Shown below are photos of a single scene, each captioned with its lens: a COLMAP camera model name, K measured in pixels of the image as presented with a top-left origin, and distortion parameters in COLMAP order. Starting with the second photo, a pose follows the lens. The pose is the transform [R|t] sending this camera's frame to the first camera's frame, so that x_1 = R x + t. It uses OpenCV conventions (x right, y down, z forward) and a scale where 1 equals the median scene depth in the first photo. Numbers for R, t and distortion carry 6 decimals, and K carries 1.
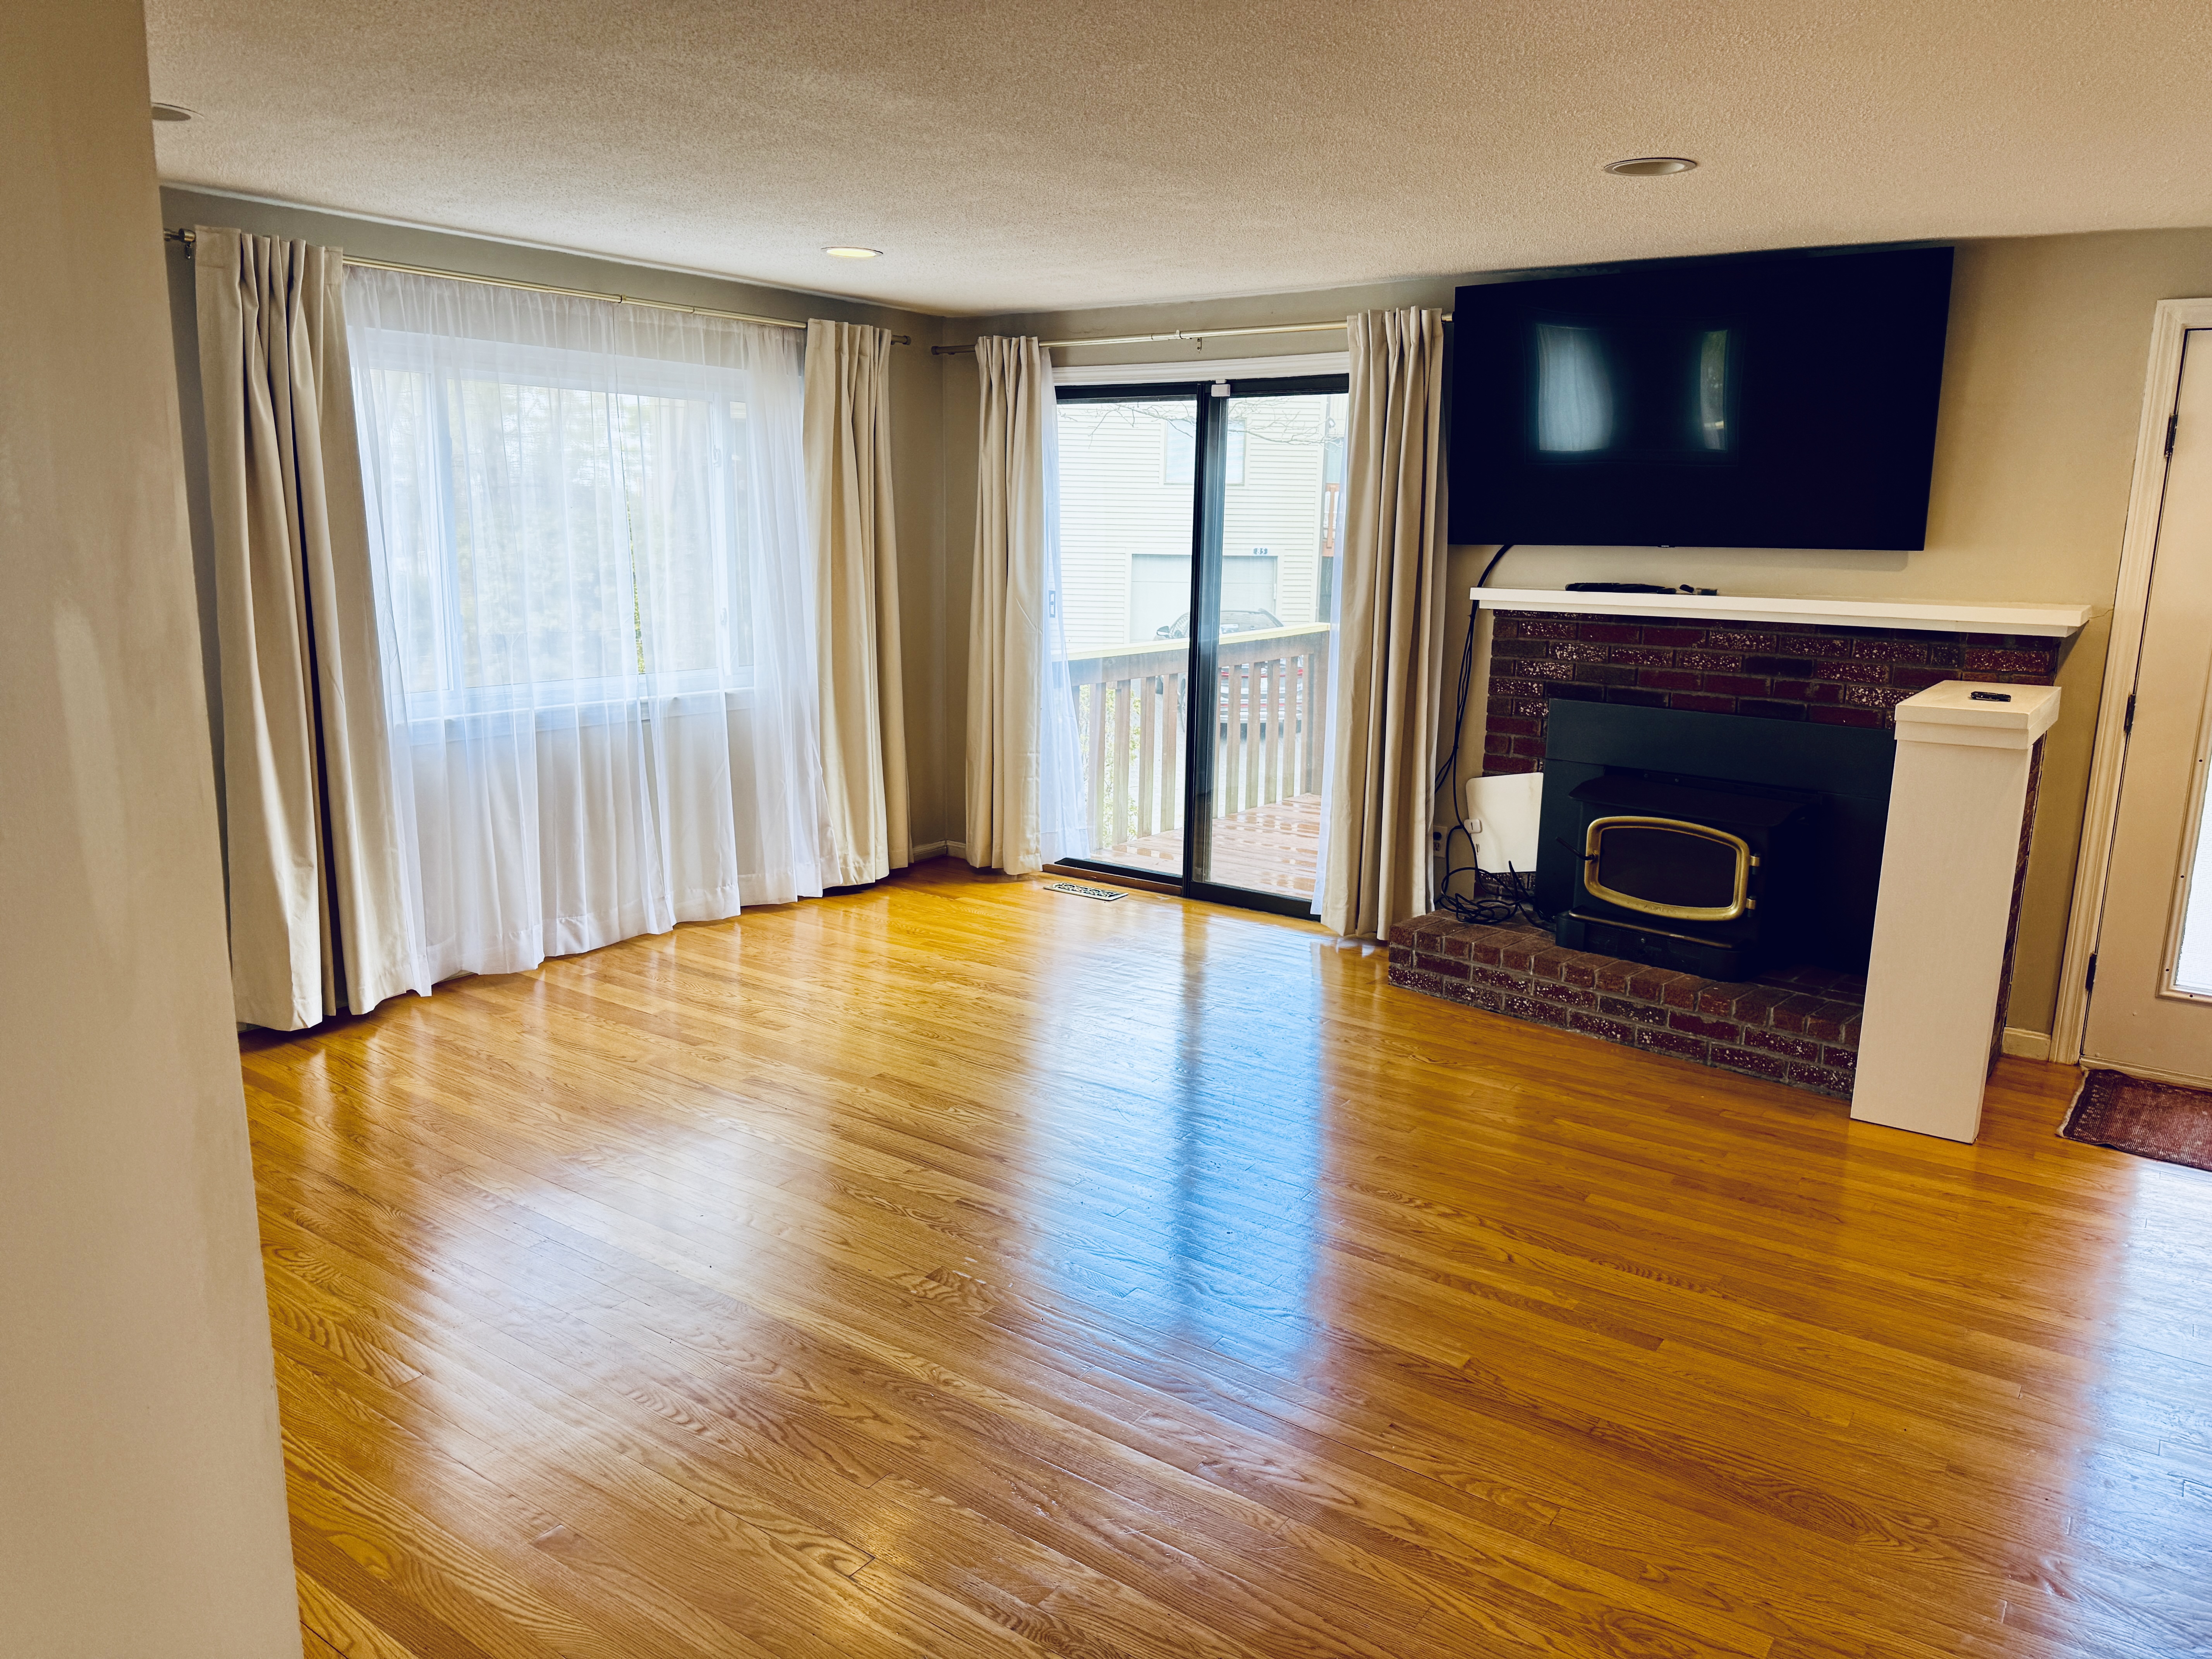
lens RADIAL K [[1548.9, 0, 1099.8], [0, 1548.9, 841.1], [0, 0, 1]] dist [0.047825, -0.072645]
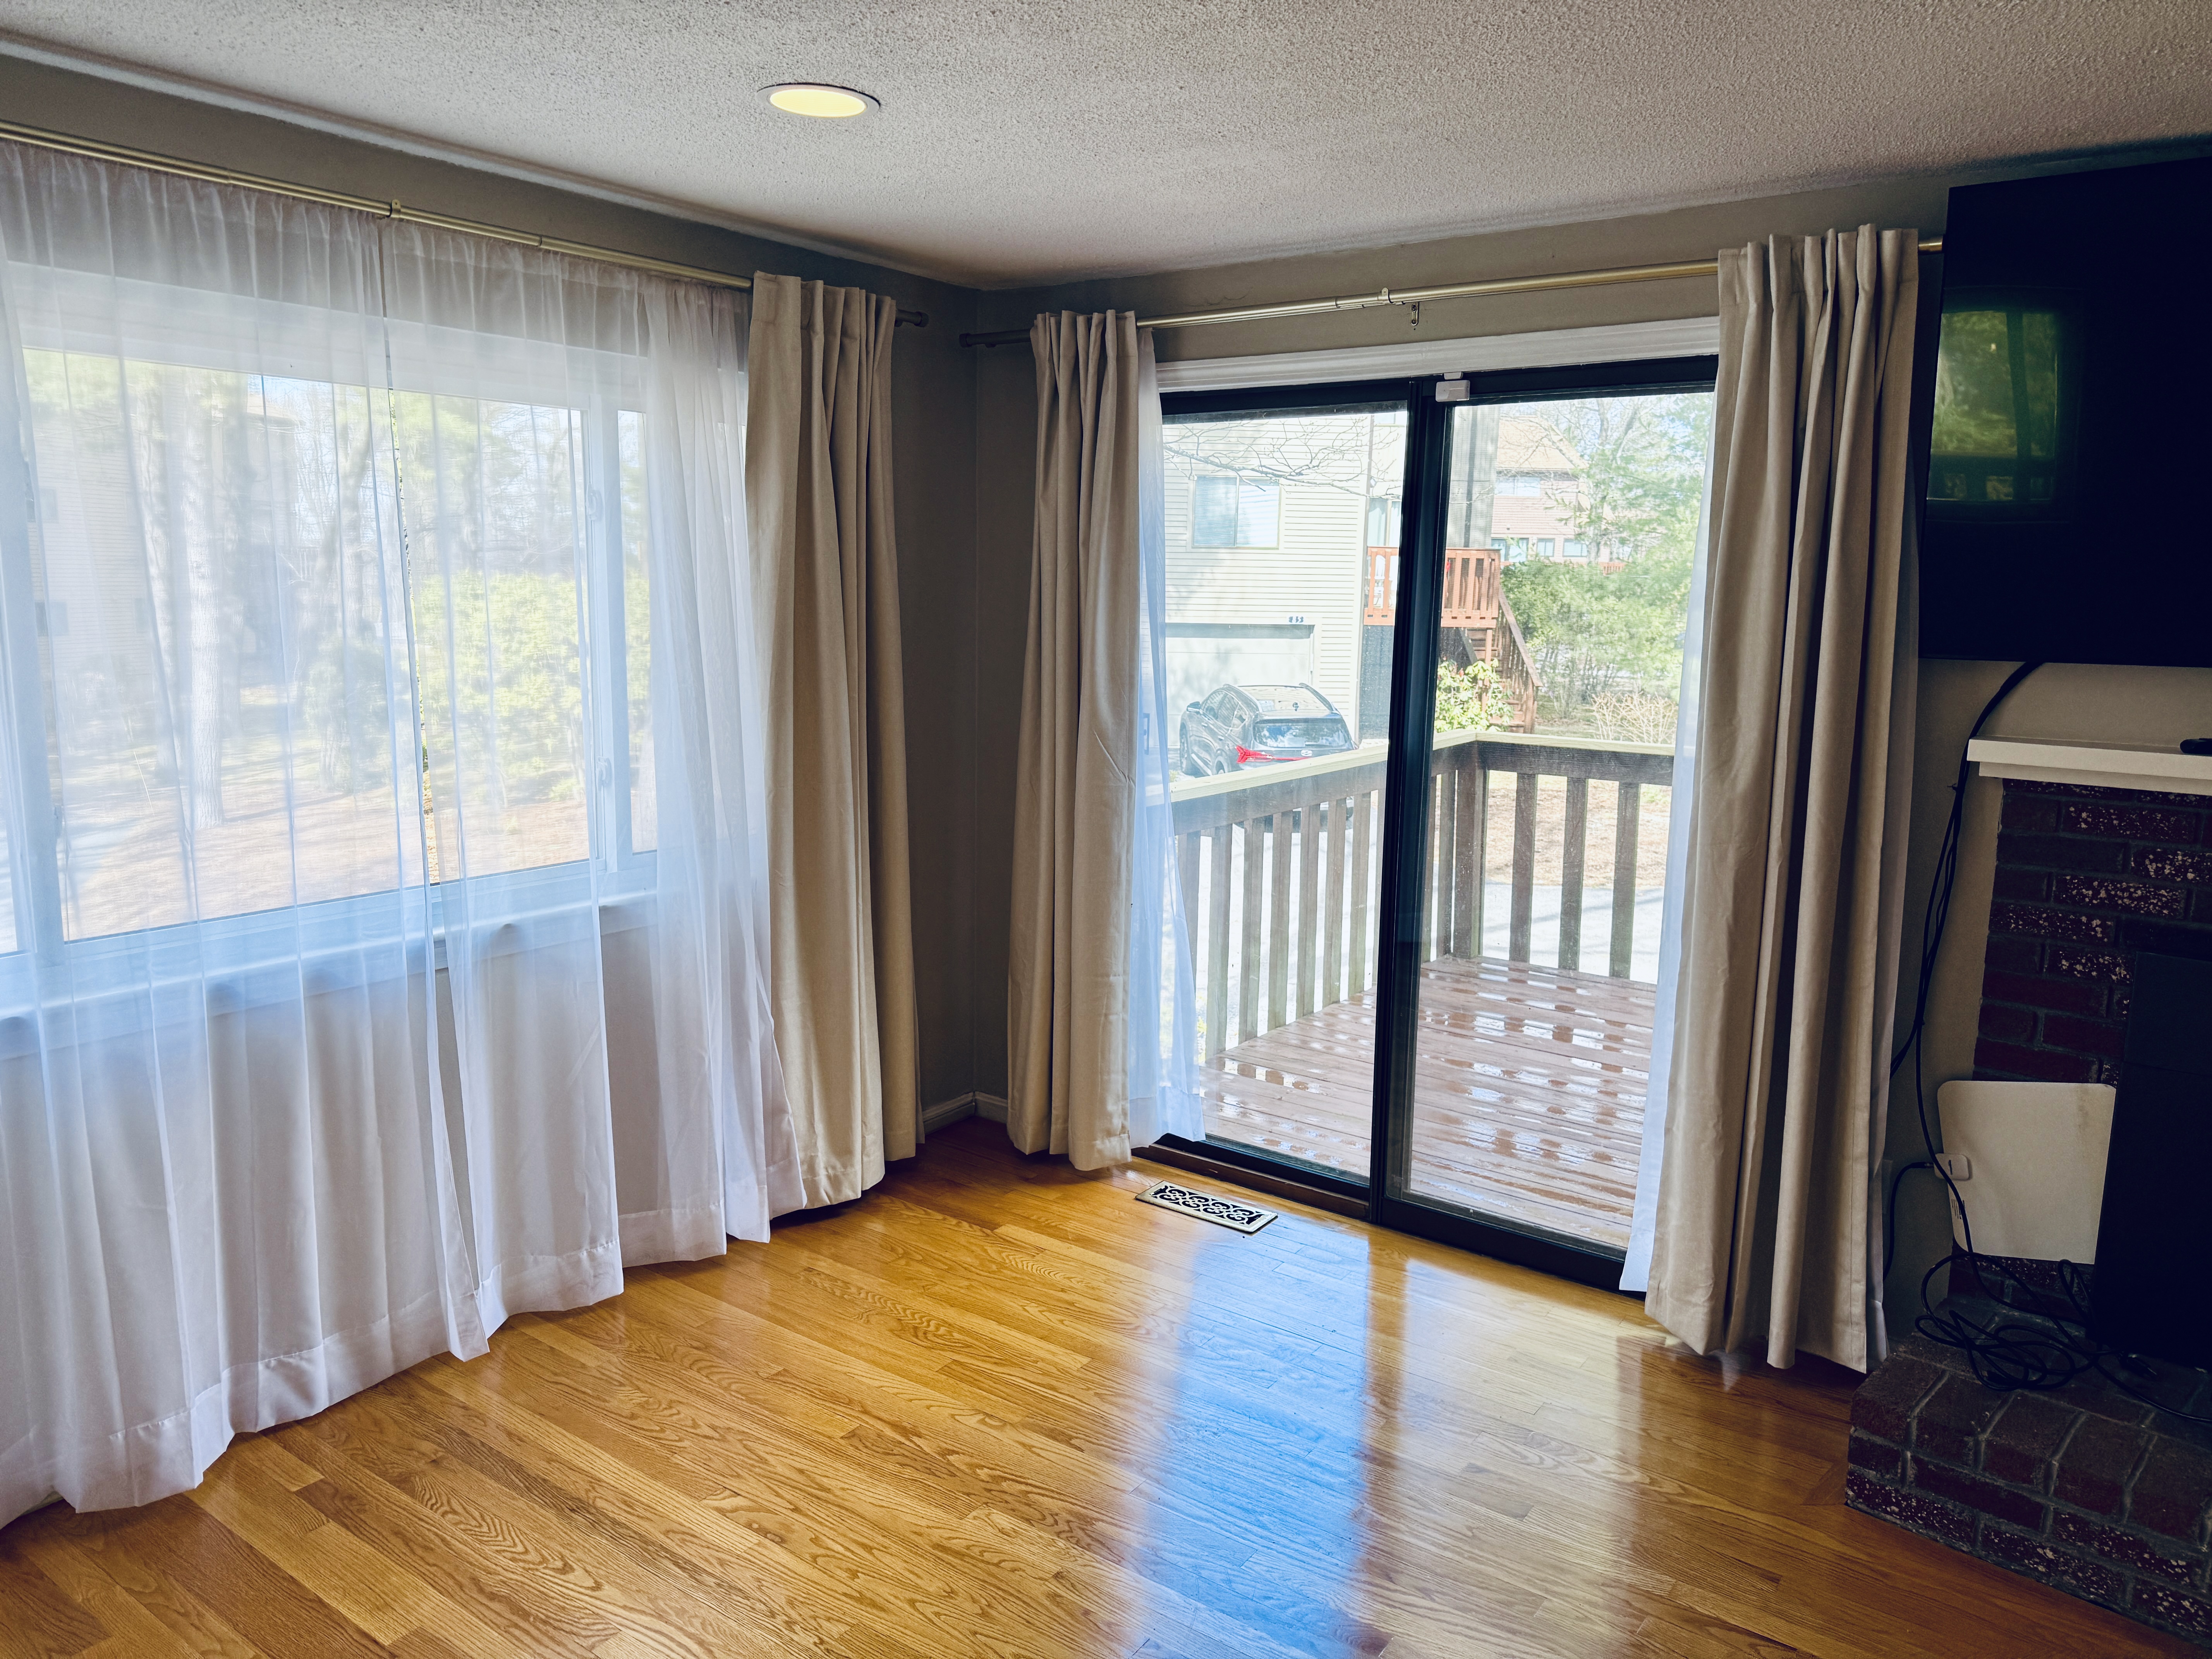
lens RADIAL K [[1548.9, 0, 1107.7], [0, 1548.9, 816.2], [0, 0, 1]] dist [0.047825, -0.072645]
pose [[0.999996, -0.000536, 0.002909, -0.055583], [0.000693, 0.998540, -0.054008, -0.098371], [-0.002876, 0.054009, 0.998536, 0.423186]]
